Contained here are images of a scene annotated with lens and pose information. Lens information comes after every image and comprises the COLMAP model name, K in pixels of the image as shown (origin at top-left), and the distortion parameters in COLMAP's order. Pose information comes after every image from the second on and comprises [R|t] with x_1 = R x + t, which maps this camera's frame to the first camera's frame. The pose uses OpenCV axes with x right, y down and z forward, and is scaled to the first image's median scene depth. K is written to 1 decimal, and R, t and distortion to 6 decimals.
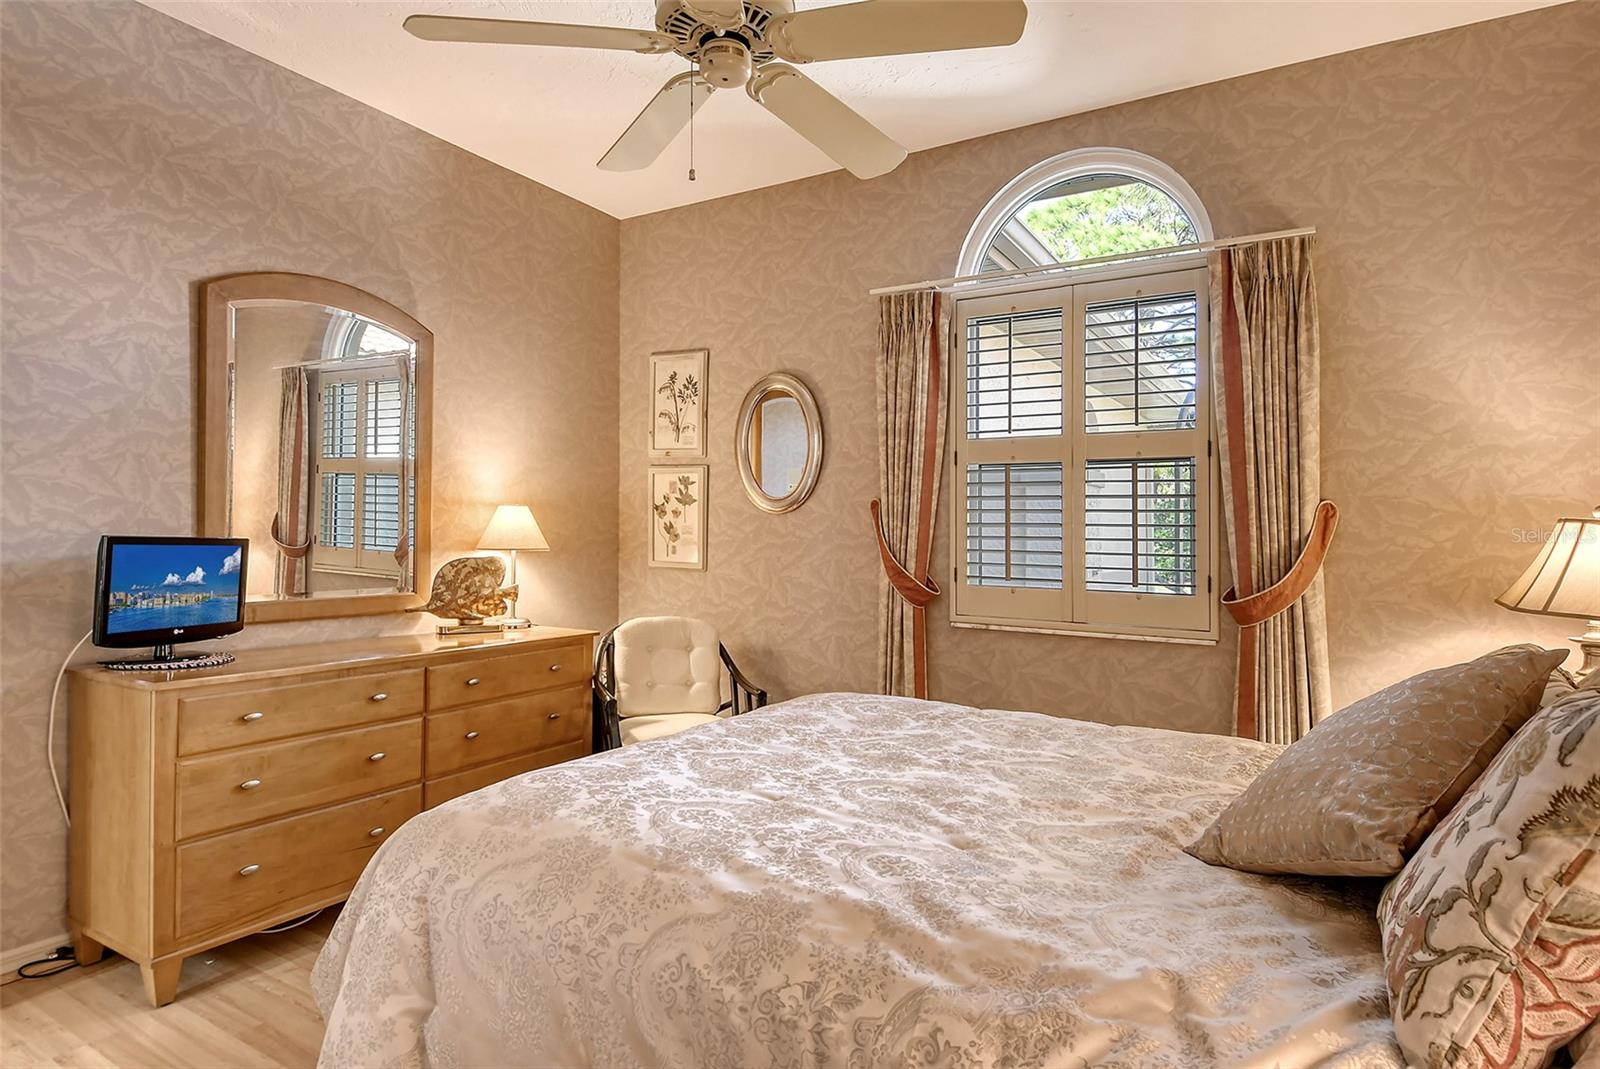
lens RADIAL K [[861.6, 0, 804.4], [0, 861.6, 516.6], [0, 0, 1]] dist [0.058879, -0.052776]
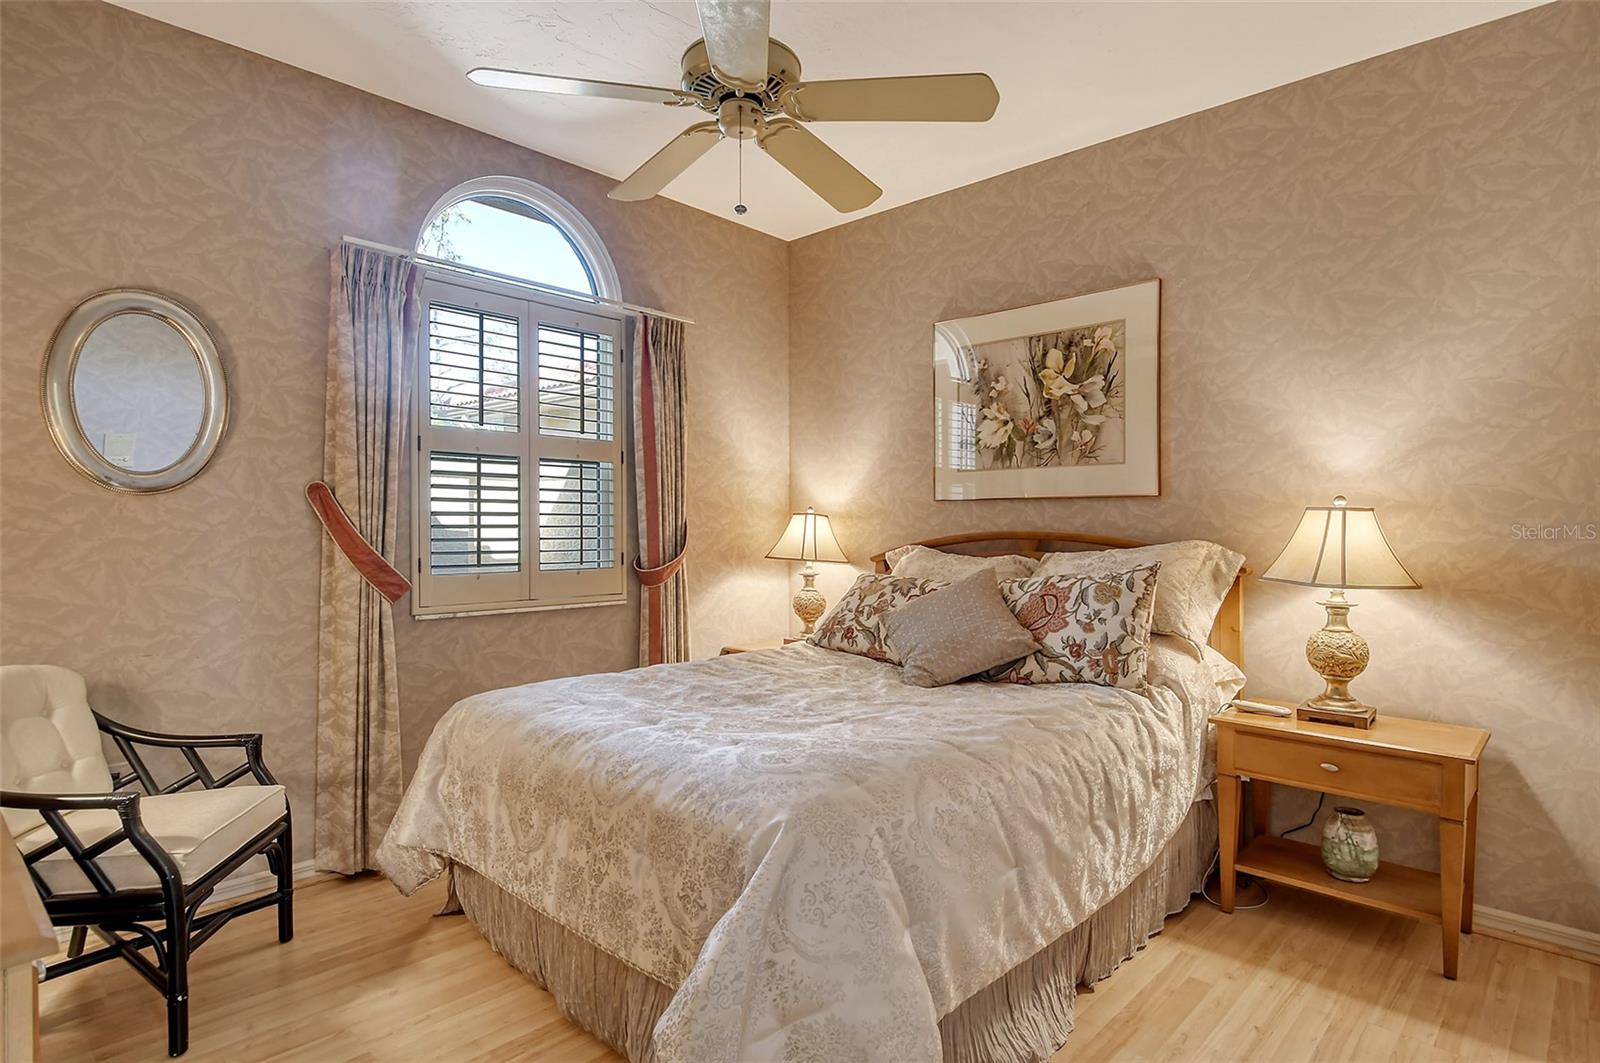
lens RADIAL K [[866.3, 0, 800.0], [0, 866.3, 531.5], [0, 0, 1]] dist [0.003330, -0.009520]
pose [[0.211833, -0.017896, 0.977142, -0.732188], [-0.018497, 0.999580, 0.022317, 0.000413], [-0.977131, -0.022801, 0.211413, 0.420899]]
